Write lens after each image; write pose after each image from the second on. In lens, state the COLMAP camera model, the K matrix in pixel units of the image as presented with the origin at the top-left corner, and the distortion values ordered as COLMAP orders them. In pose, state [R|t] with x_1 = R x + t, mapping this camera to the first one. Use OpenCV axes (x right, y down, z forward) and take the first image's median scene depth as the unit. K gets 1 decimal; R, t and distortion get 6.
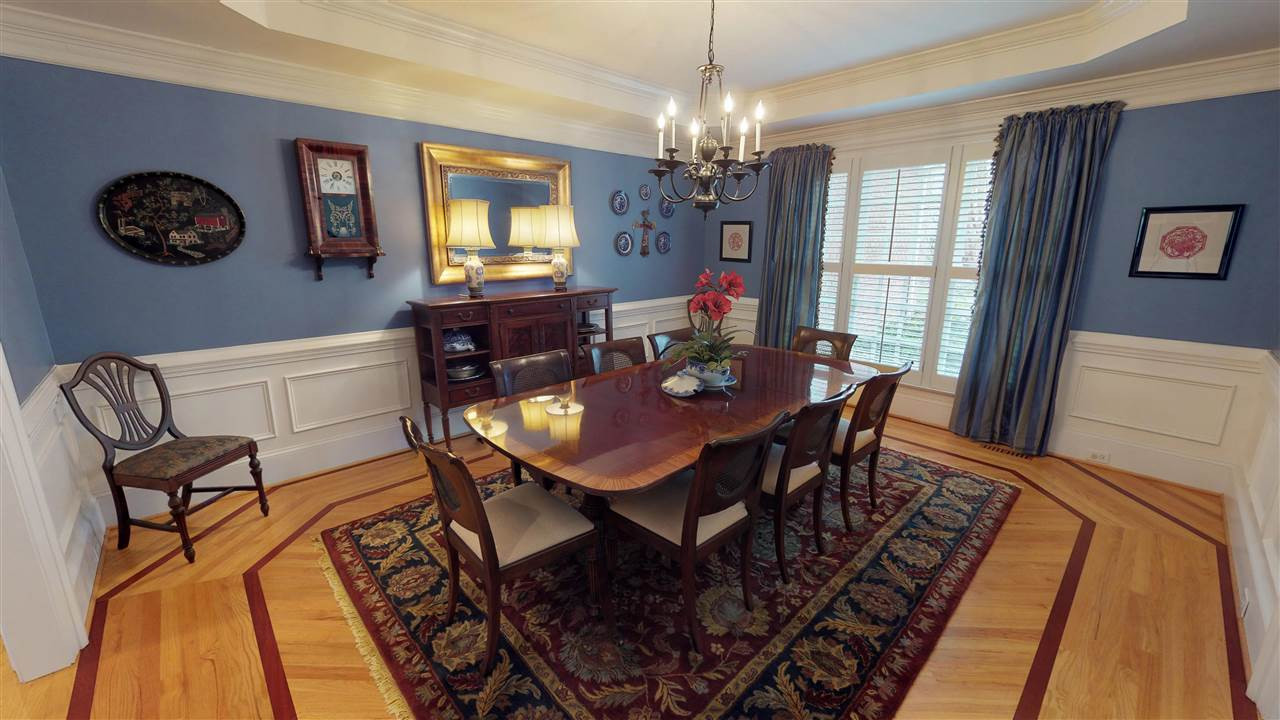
lens RADIAL K [[491.6, 0, 647.8], [0, 491.6, 355.1], [0, 0, 1]] dist [-0.000557, -0.000236]
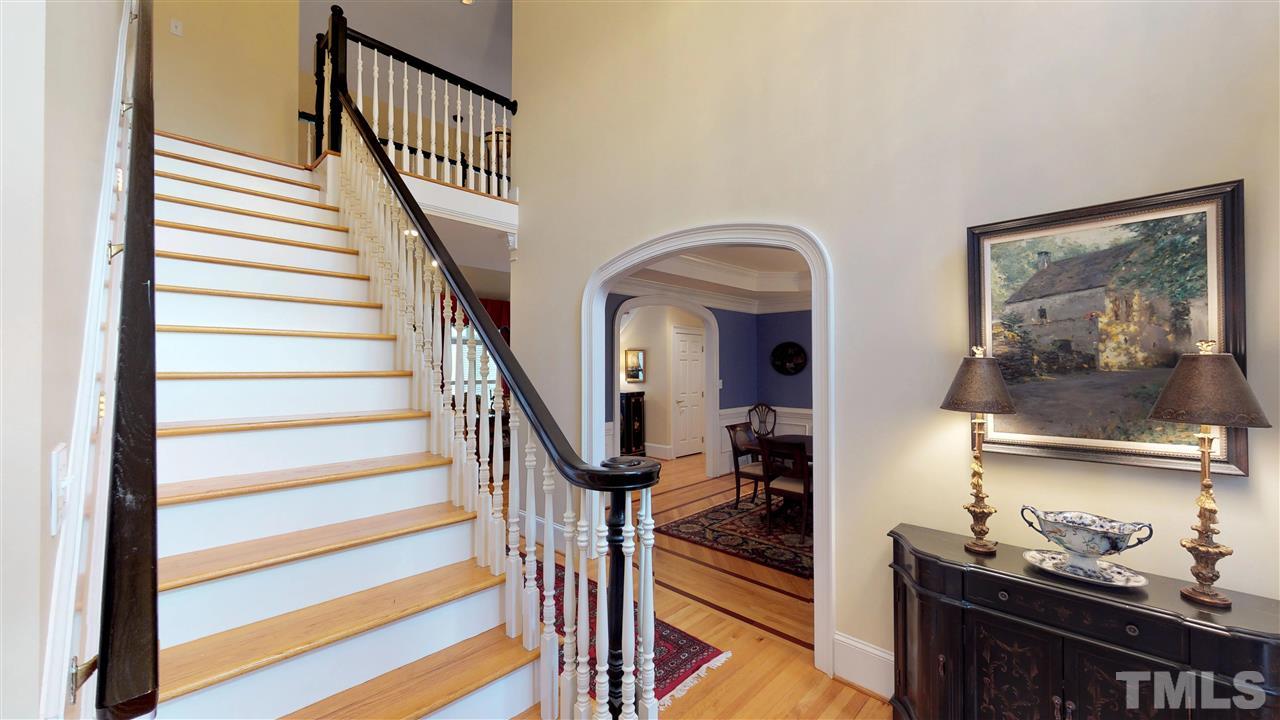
lens RADIAL K [[491.6, 0, 638.0], [0, 491.6, 359.8], [0, 0, 1]] dist [-0.000557, -0.000236]
pose [[0.042136, -0.011770, -0.999043, 2.471045], [-0.240925, 0.970303, -0.021593, -0.013553], [0.969629, 0.241604, 0.038049, 0.100658]]
